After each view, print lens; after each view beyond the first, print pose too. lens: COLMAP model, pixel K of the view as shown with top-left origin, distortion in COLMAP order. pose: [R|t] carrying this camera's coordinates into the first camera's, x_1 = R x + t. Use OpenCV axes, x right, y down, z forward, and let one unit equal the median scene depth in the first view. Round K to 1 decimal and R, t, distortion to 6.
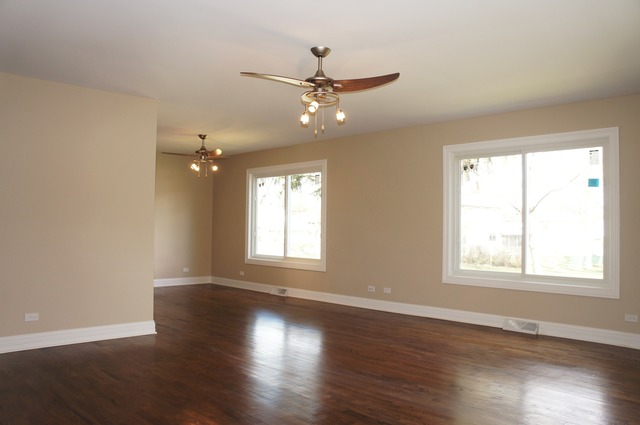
lens RADIAL K [[543.3, 0, 320.0], [0, 543.3, 212.5], [0, 0, 1]] dist [-0.065505, -0.000665]
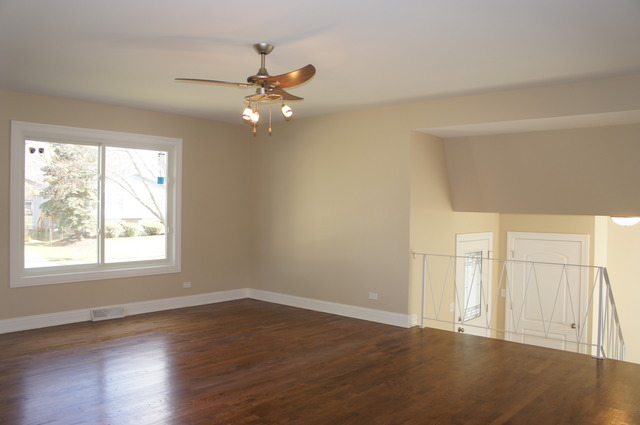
lens RADIAL K [[543.3, 0, 320.0], [0, 543.3, 212.5], [0, 0, 1]] dist [-0.065505, -0.000665]
pose [[-0.070958, -0.023272, 0.997208, -0.744356], [-0.035238, 0.999162, 0.020810, -0.021482], [-0.996857, -0.033663, -0.071719, 0.728203]]
